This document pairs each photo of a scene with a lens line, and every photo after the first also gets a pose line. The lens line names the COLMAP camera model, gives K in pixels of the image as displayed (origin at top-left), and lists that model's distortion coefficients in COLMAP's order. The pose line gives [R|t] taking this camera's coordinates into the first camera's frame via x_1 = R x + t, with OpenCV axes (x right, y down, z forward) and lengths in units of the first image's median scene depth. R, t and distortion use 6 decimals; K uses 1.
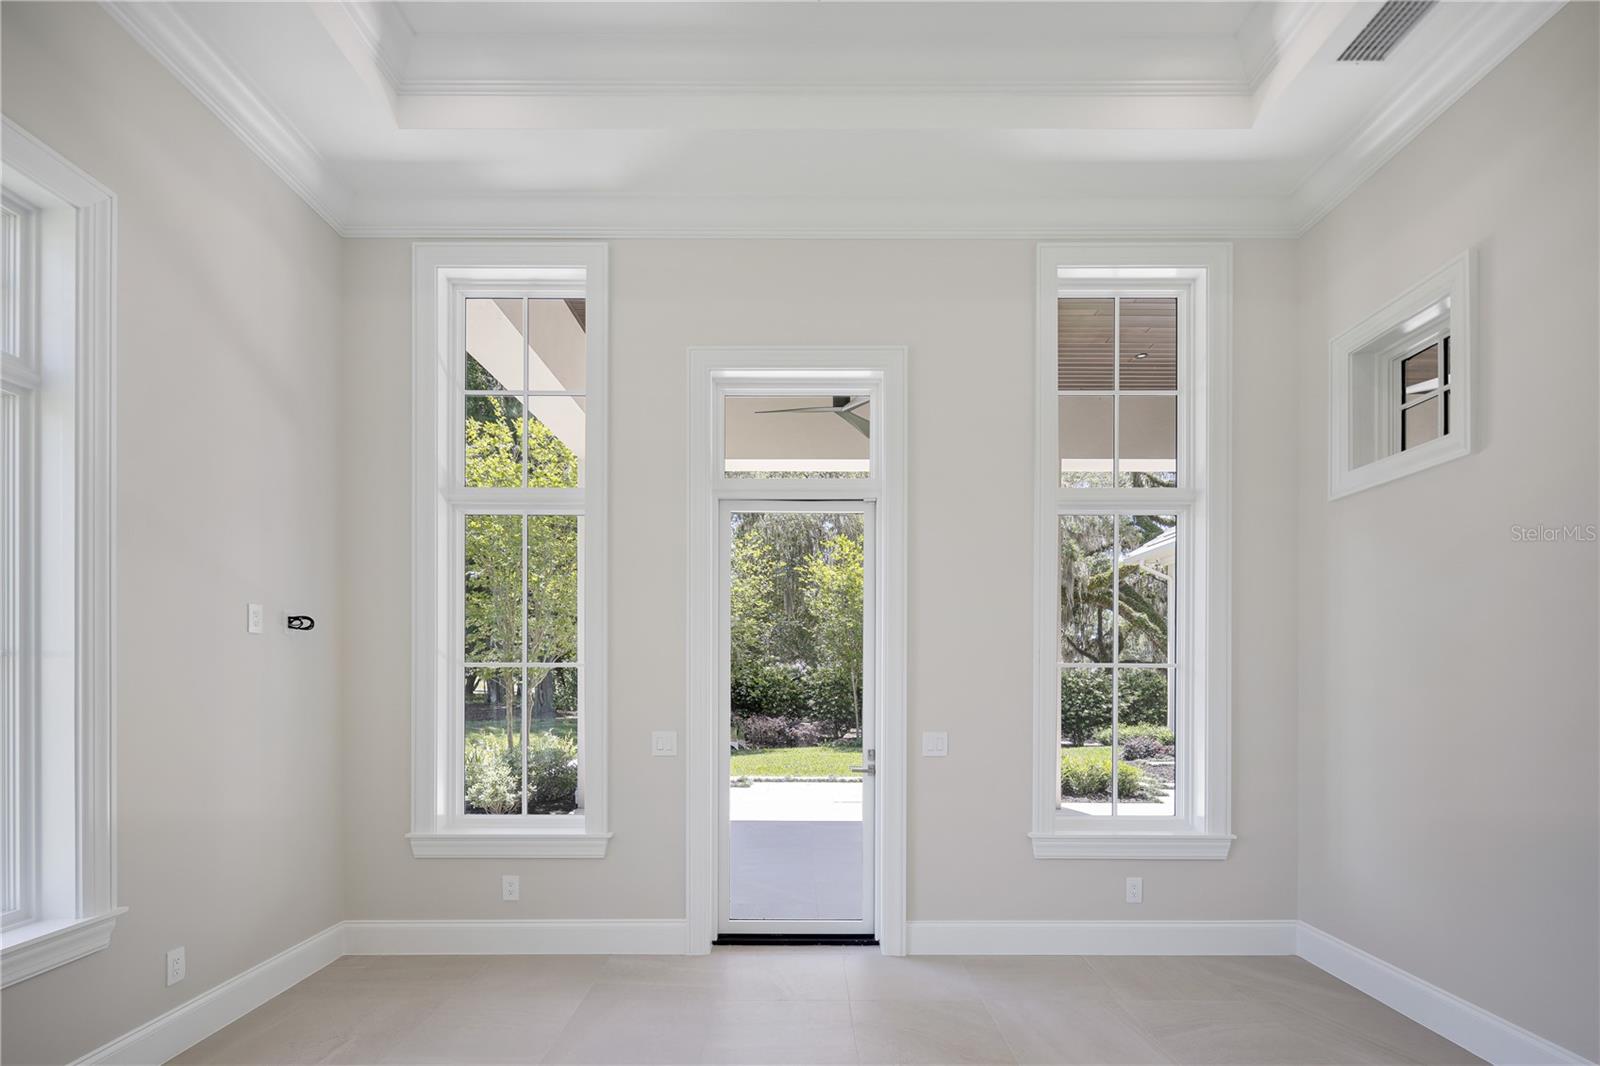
lens RADIAL K [[771.4, 0, 801.0], [0, 771.4, 677.4], [0, 0, 1]] dist [0.001085, -0.006561]
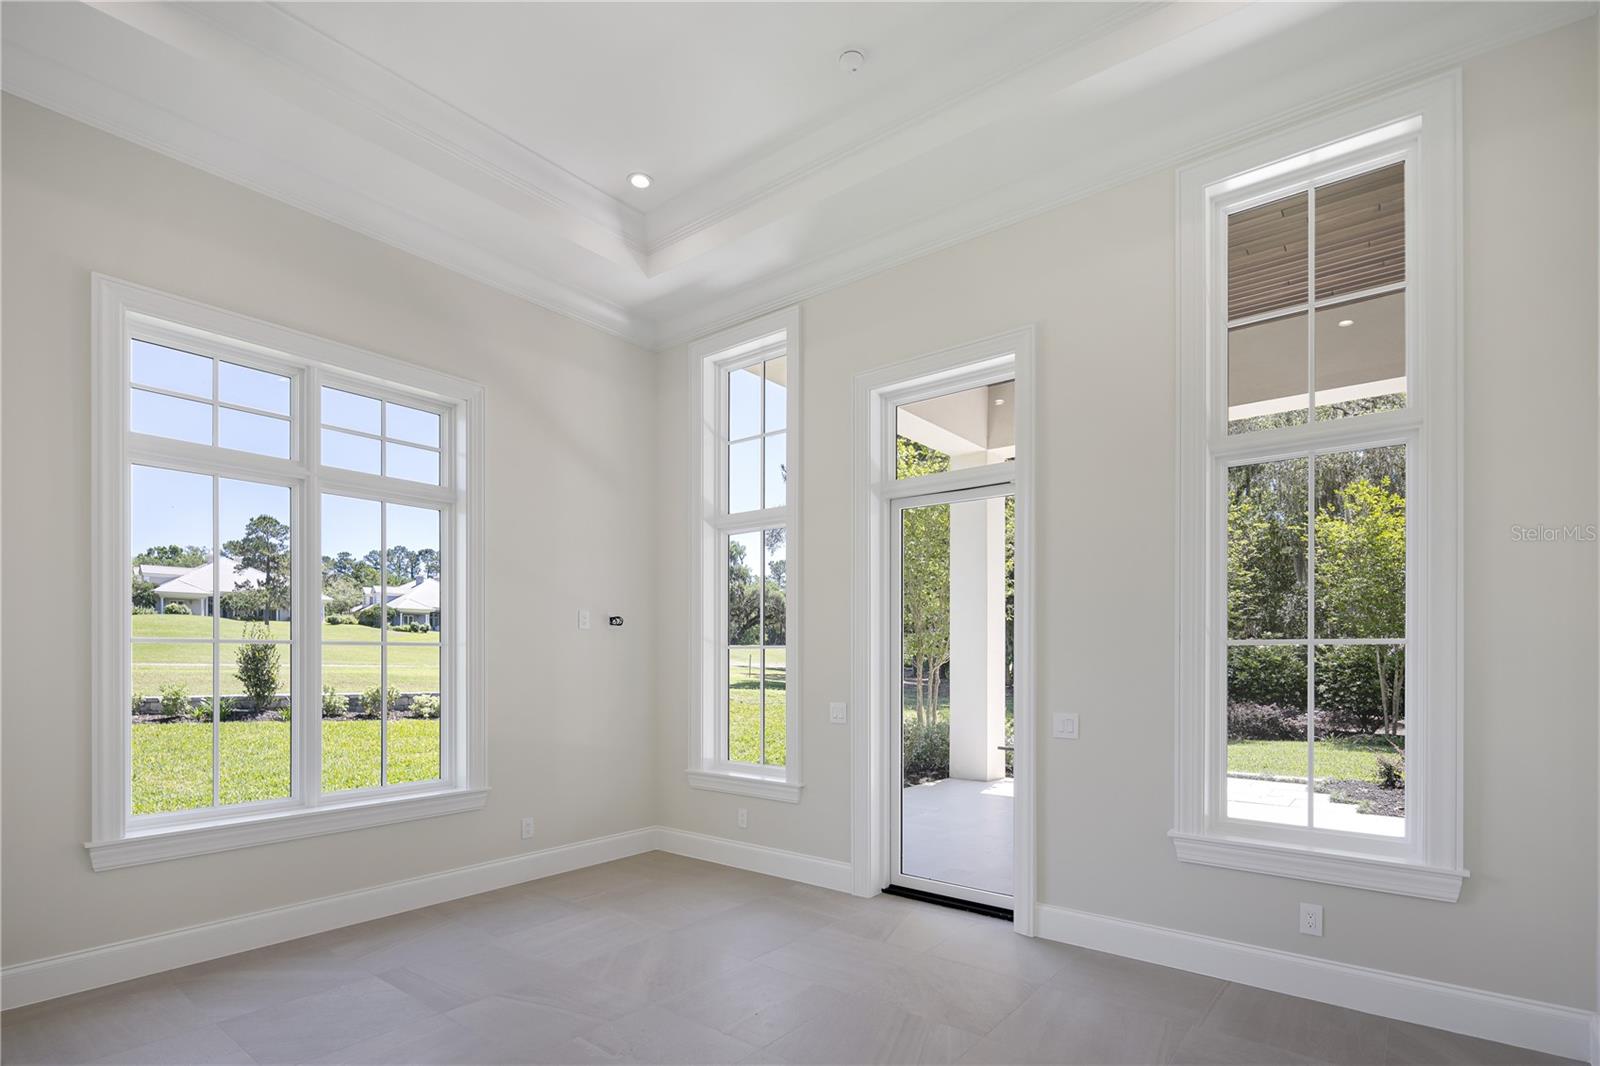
lens RADIAL K [[780.5, 0, 799.3], [0, 780.5, 657.6], [0, 0, 1]] dist [-0.002171, -0.000841]
pose [[0.780732, -0.000005, -0.624866, 0.515581], [-0.000069, 1.000000, -0.000094, 0.000908], [0.624866, 0.000116, 0.780732, 0.024967]]
